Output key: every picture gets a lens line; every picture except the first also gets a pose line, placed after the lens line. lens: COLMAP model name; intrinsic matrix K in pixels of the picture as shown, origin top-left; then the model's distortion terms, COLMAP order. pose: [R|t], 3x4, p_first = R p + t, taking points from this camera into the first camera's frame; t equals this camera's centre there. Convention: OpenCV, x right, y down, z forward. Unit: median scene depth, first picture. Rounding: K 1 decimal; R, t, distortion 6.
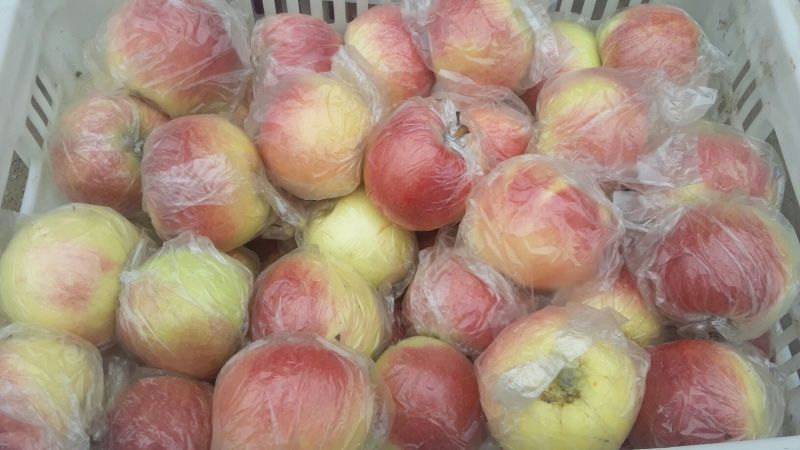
lens RADIAL K [[722.5, 0, 400.0], [0, 722.5, 225.0], [0, 0, 1]] dist [0.019073, 0.002734]
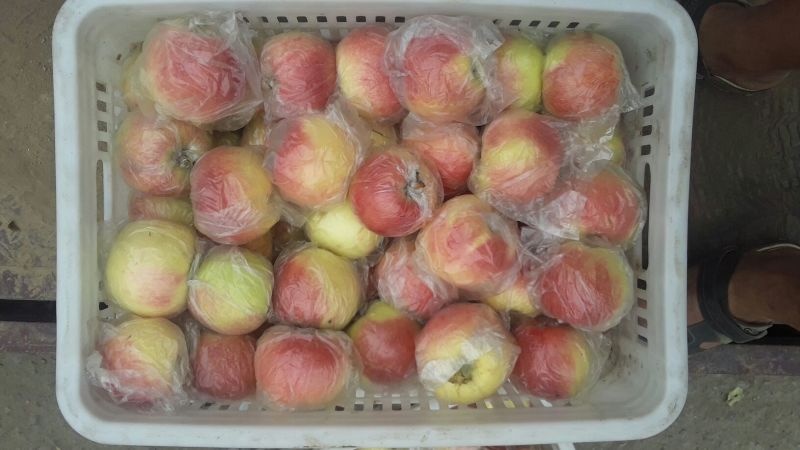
lens RADIAL K [[722.5, 0, 400.0], [0, 722.5, 225.0], [0, 0, 1]] dist [0.019073, 0.002734]
pose [[0.998812, 0.046074, 0.015866, 0.031284], [-0.047831, 0.864746, 0.499926, -0.790595], [0.009313, -0.500091, 0.865923, -0.251280]]
